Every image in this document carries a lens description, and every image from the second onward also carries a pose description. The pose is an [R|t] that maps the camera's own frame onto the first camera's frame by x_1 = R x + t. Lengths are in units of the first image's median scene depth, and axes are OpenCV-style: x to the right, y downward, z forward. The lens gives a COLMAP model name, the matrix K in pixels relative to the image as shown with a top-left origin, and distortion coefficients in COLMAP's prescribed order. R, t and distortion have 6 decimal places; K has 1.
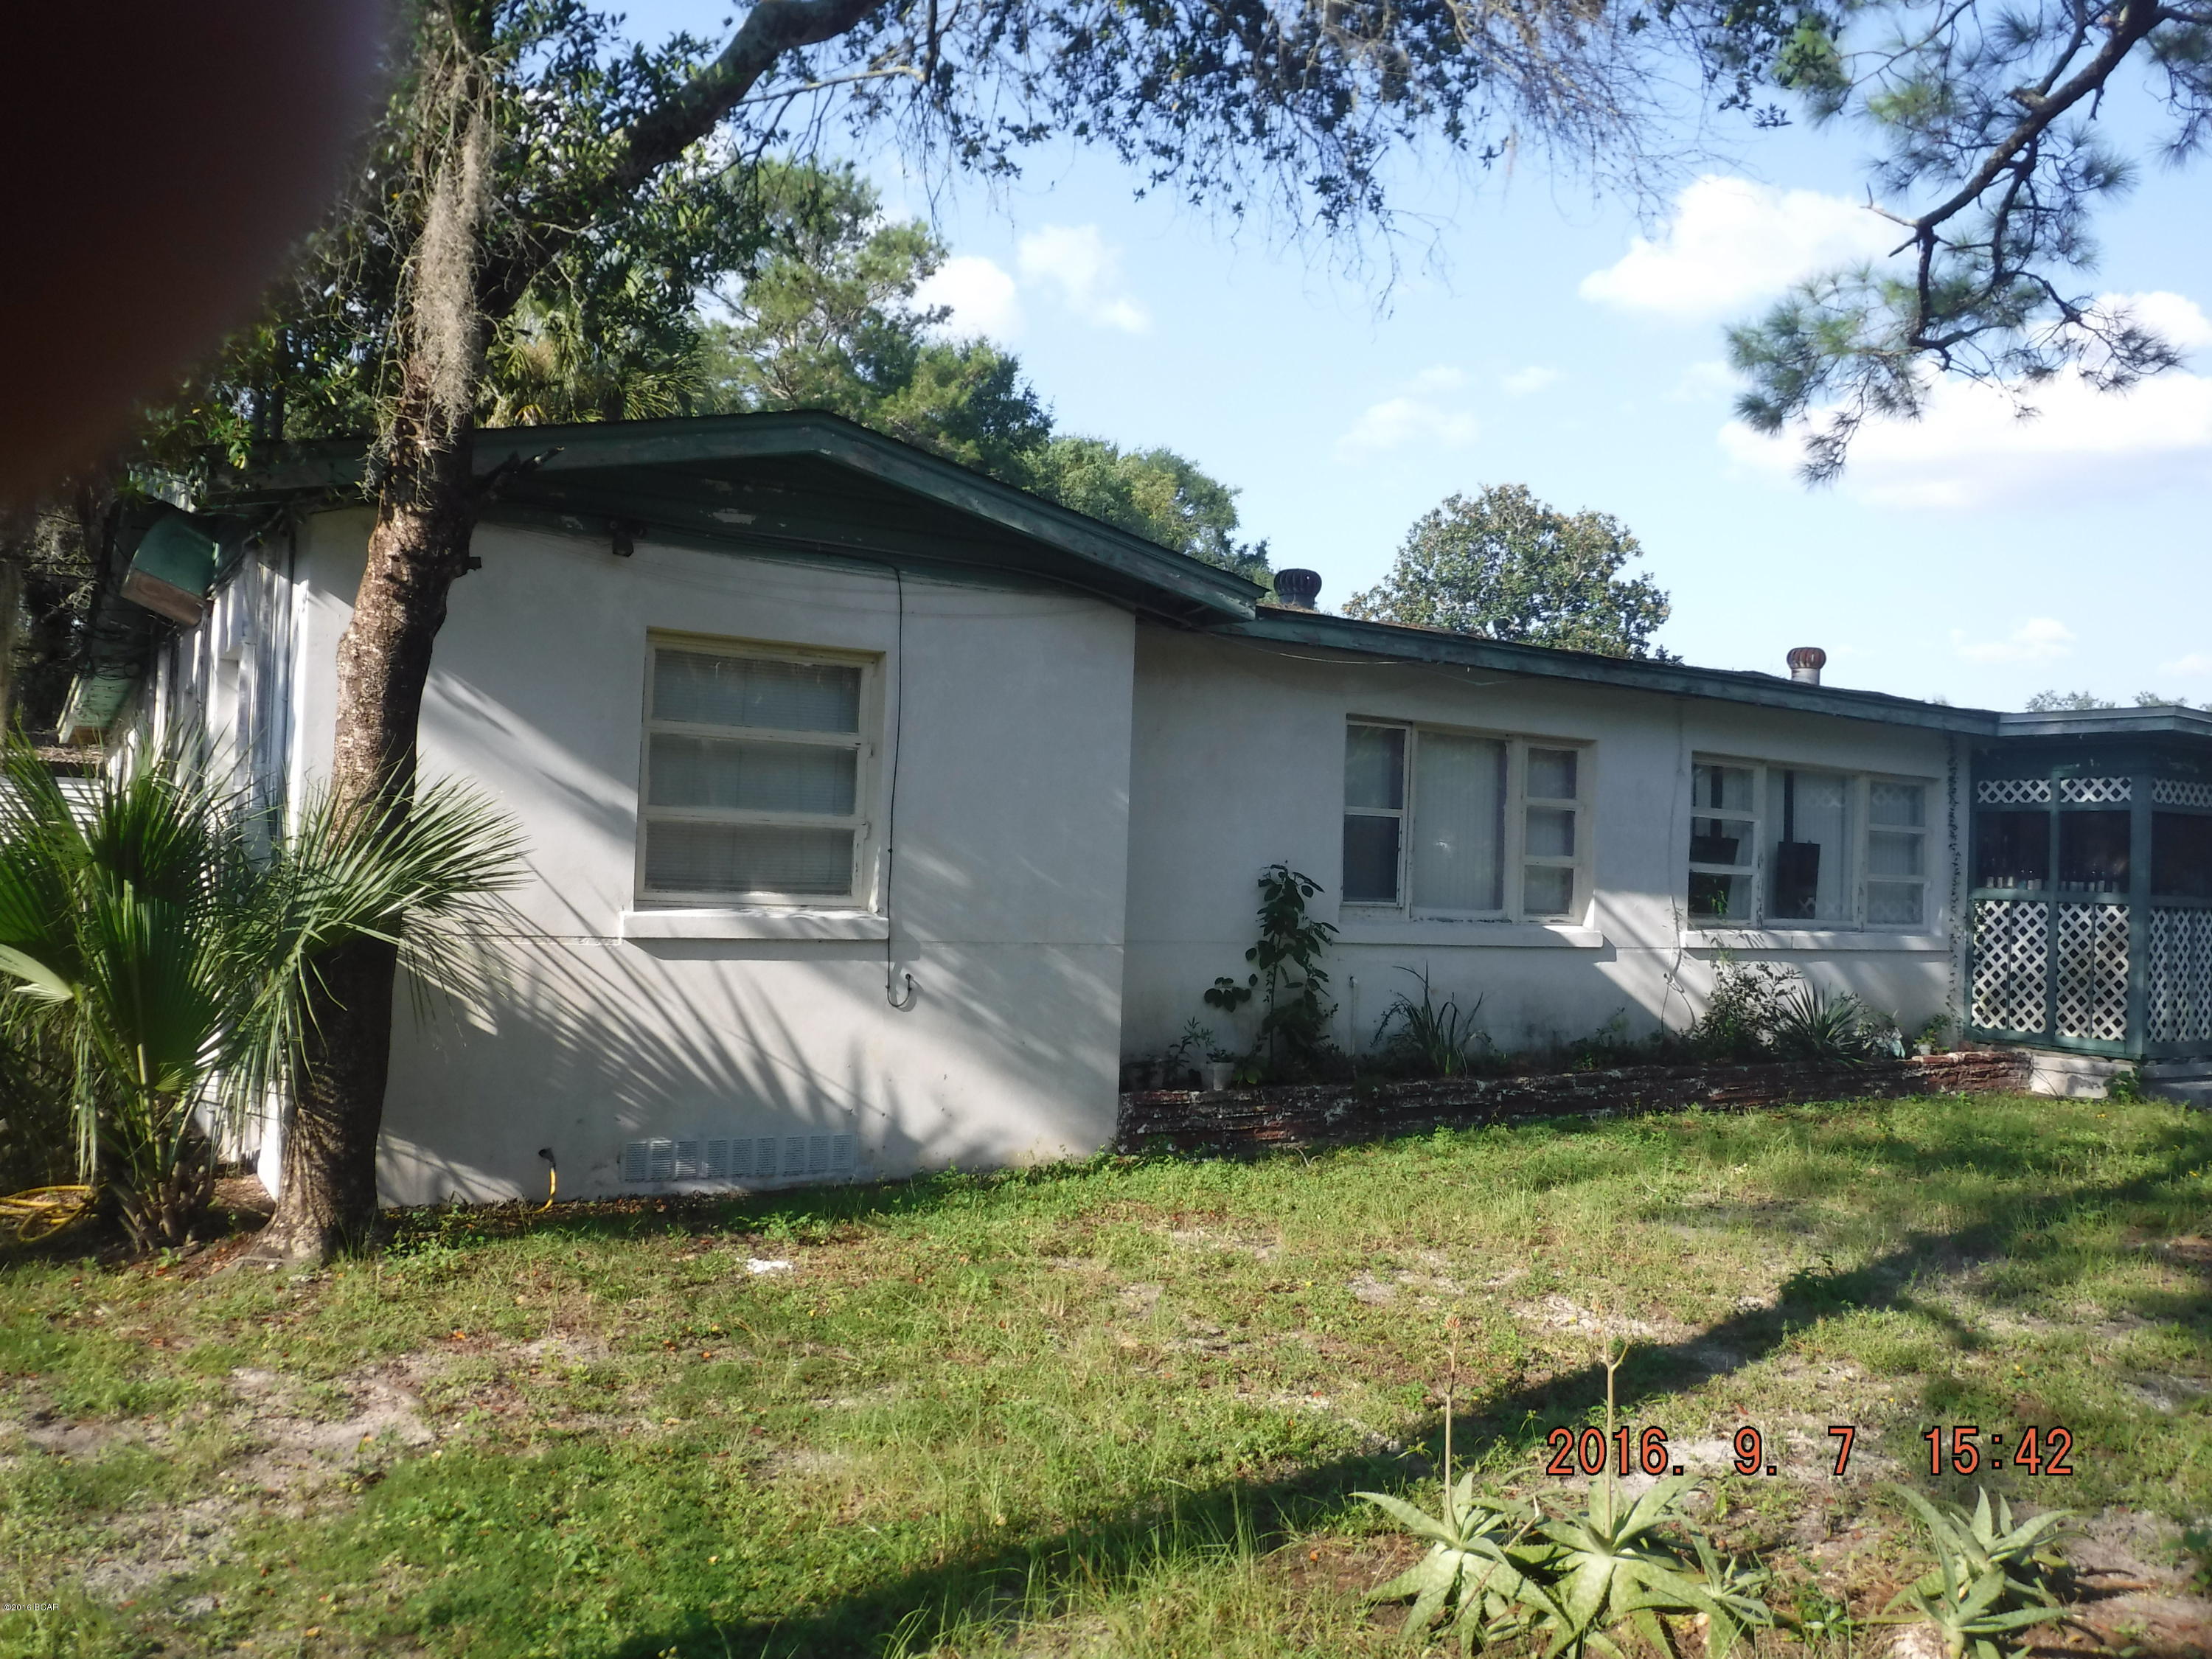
lens RADIAL K [[1832.4, 0, 1106.0], [0, 1832.4, 829.5], [0, 0, 1]] dist [-0.001208, -0.001058]
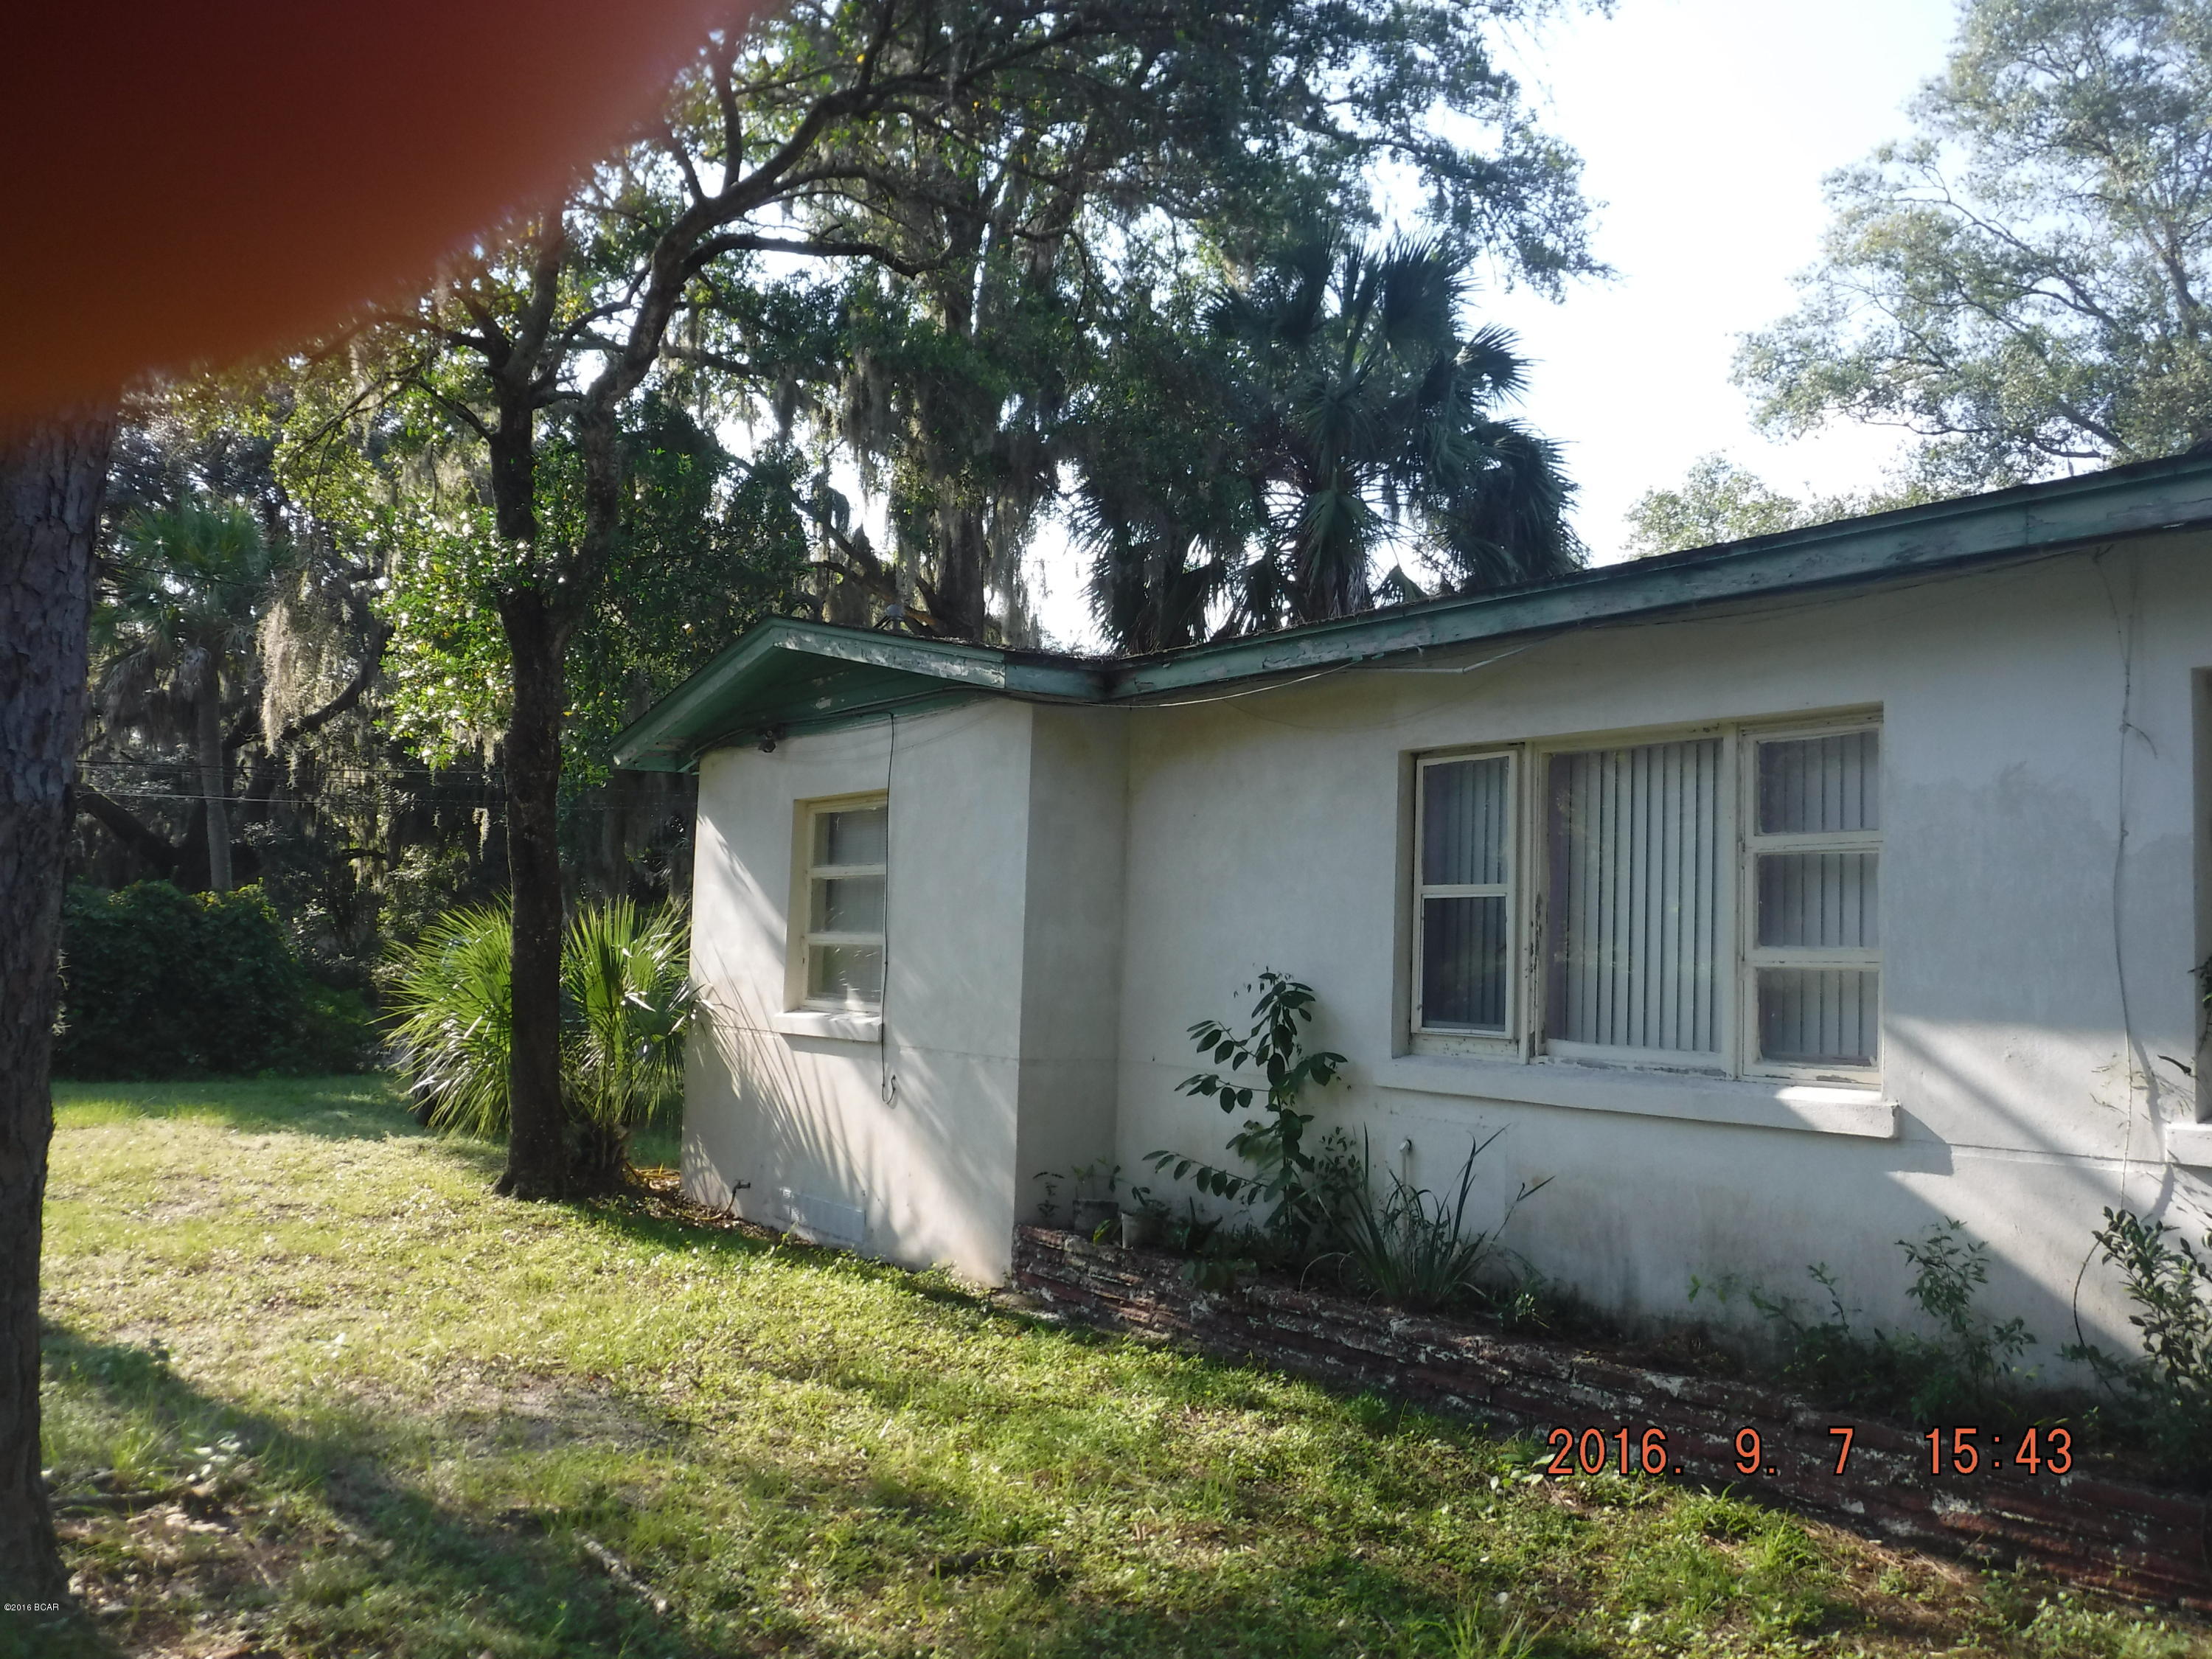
lens RADIAL K [[1832.4, 0, 1106.0], [0, 1832.4, 829.5], [0, 0, 1]] dist [-0.001208, -0.001058]
pose [[0.054729, -0.105039, -0.992961, 0.819315], [-0.000506, 0.994448, -0.105225, 0.038742], [0.998501, 0.006261, 0.054372, 0.864431]]
